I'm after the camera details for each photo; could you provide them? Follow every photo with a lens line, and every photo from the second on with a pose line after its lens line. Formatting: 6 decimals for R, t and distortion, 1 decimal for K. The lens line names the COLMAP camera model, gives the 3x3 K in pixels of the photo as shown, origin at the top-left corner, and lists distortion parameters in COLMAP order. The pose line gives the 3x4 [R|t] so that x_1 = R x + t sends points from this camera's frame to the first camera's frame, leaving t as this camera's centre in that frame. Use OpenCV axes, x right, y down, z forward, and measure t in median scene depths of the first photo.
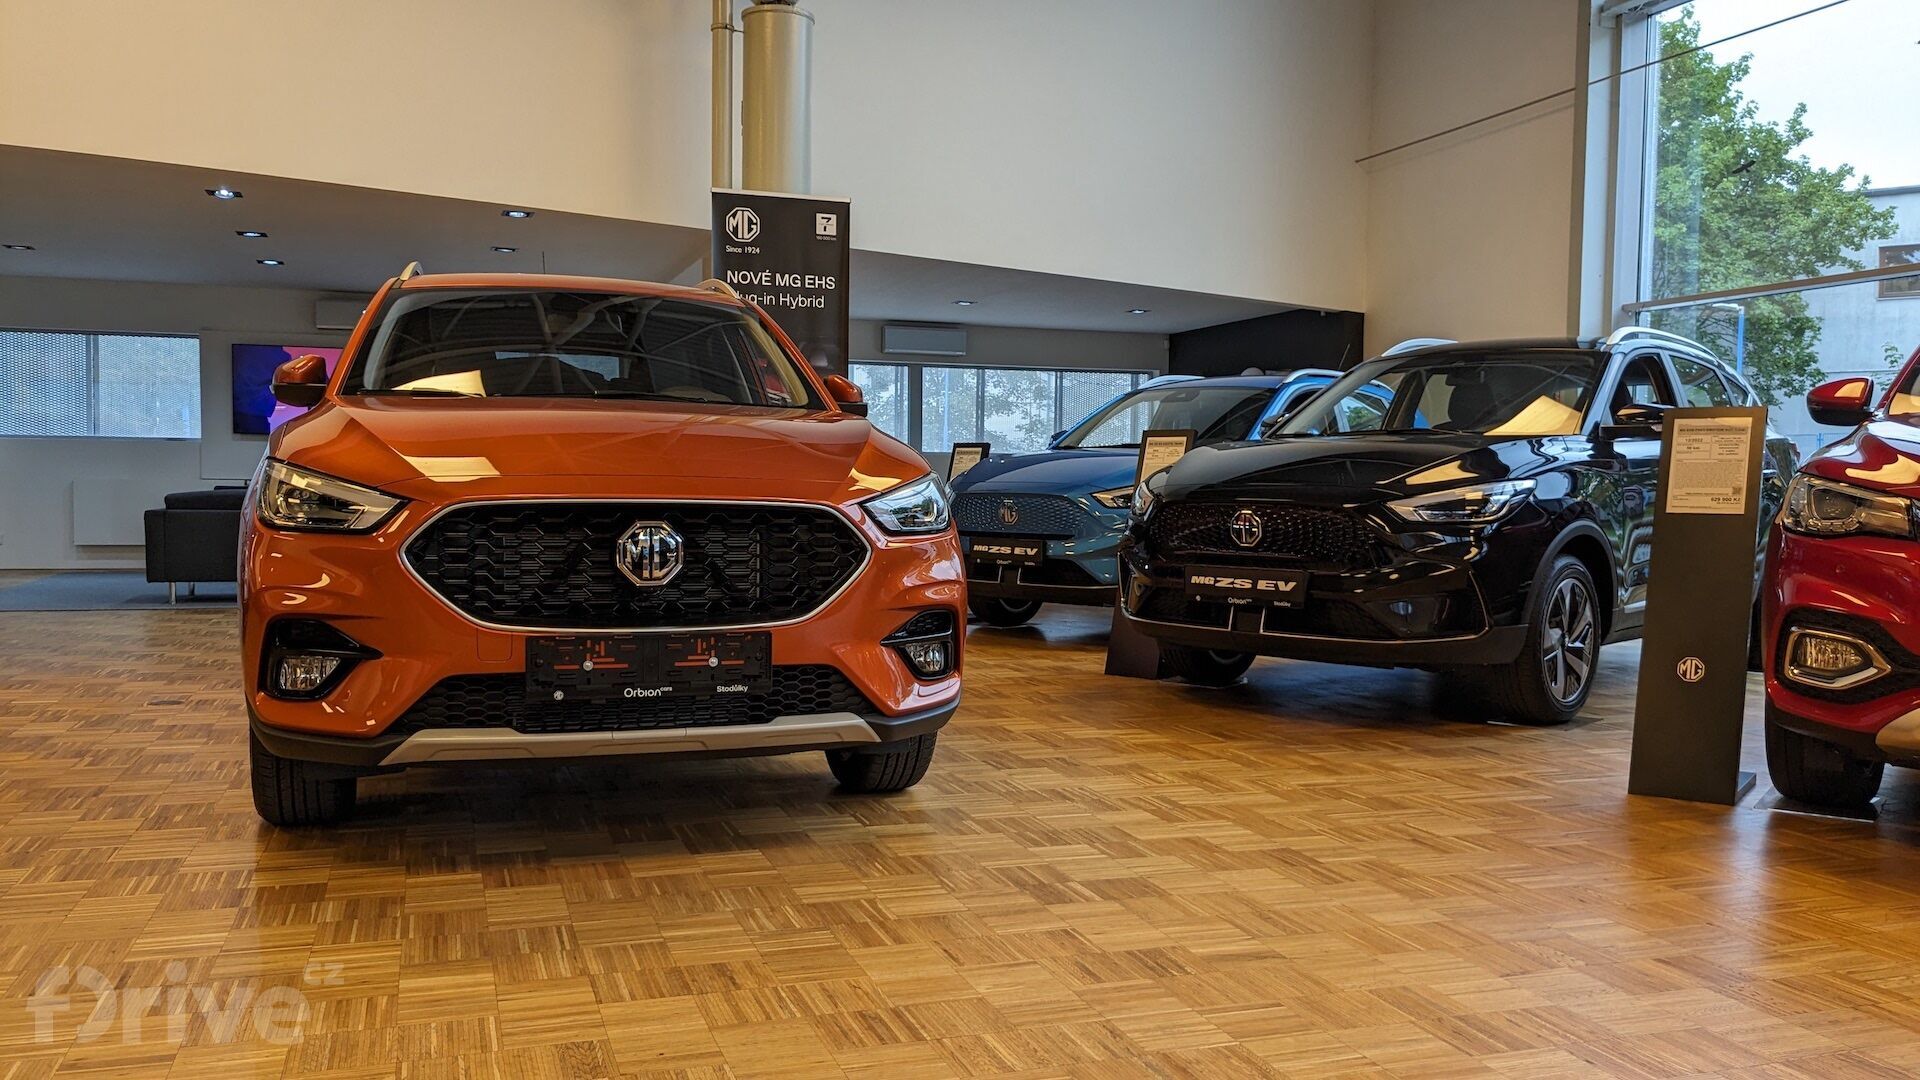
lens RADIAL K [[1511.3, 0, 941.2], [0, 1511.3, 546.0], [0, 0, 1]] dist [0.064013, -0.090864]
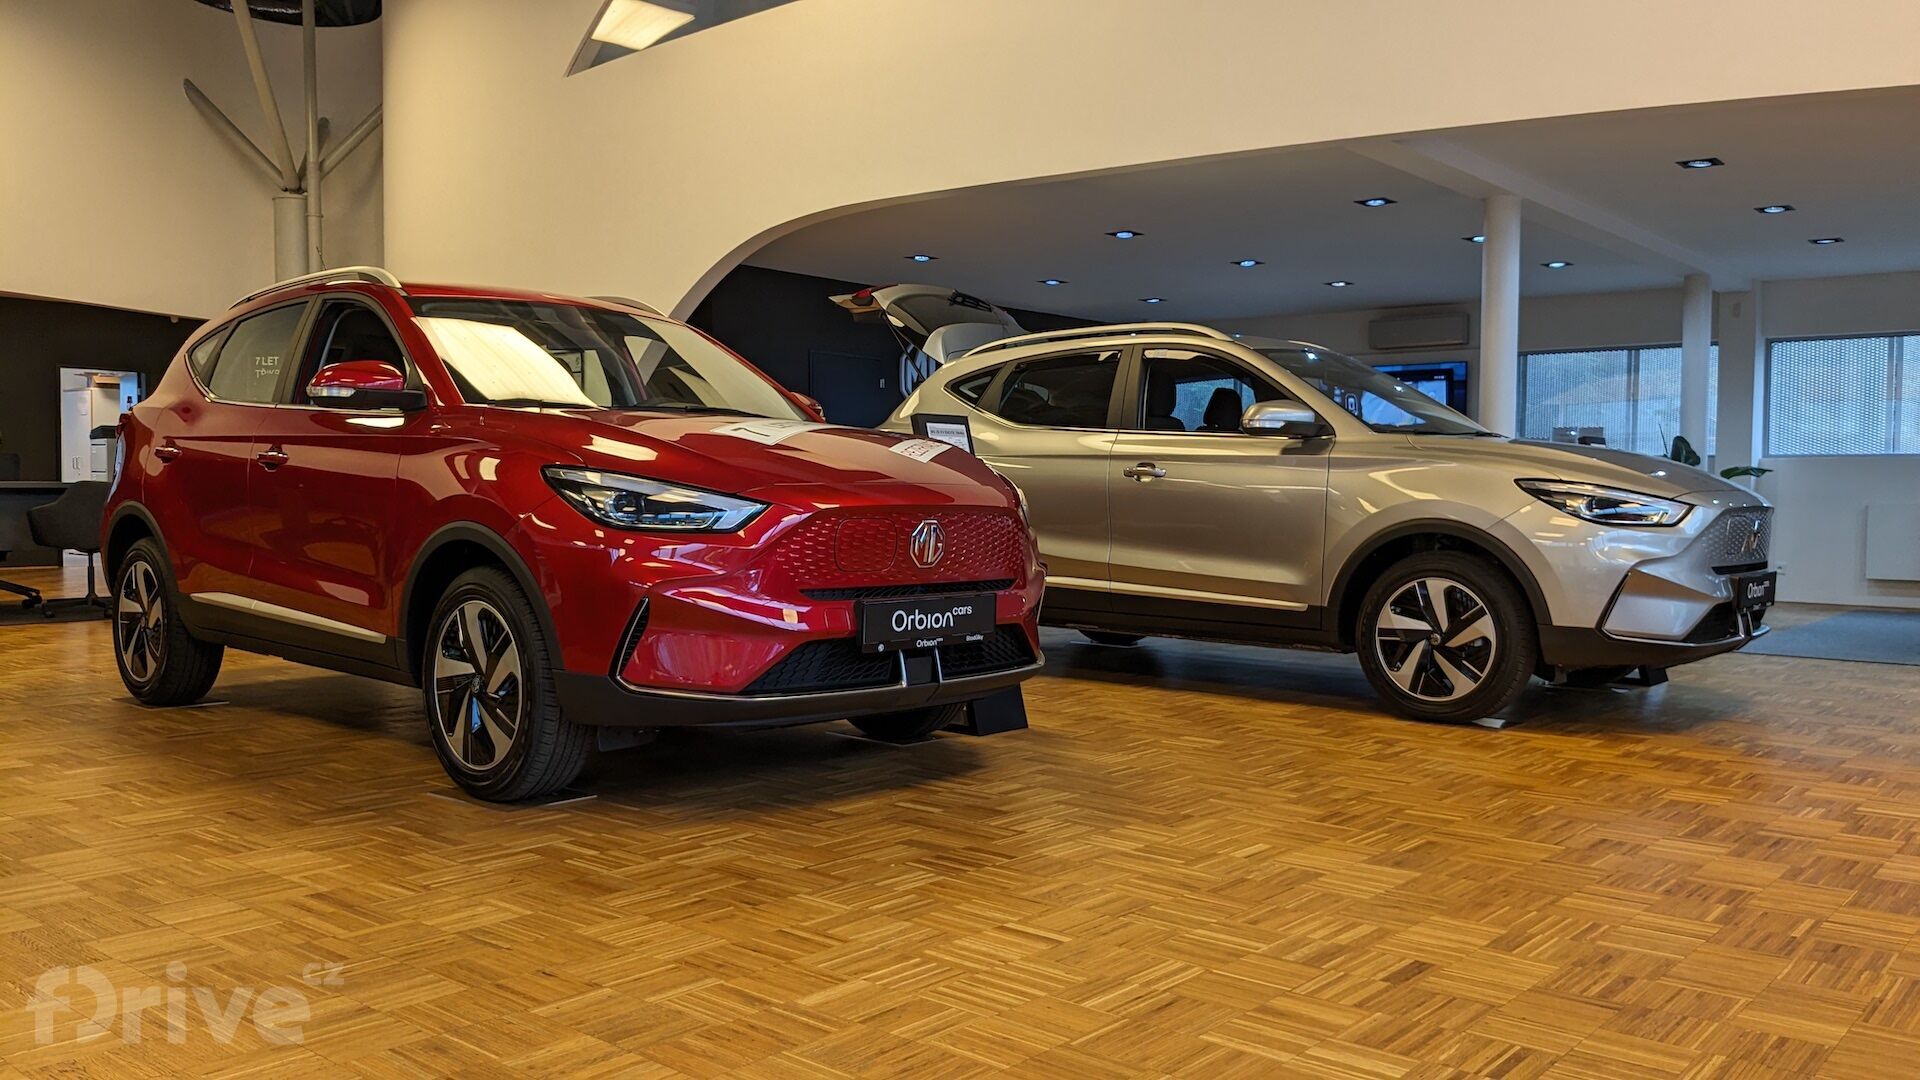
lens RADIAL K [[1511.3, 0, 961.5], [0, 1511.3, 541.7], [0, 0, 1]] dist [0.064013, -0.090864]
pose [[0.515426, 0.017529, -0.856755, -0.125739], [-0.033374, 0.999443, 0.000371, -0.007568], [0.856284, 0.028402, 0.515724, 0.153204]]
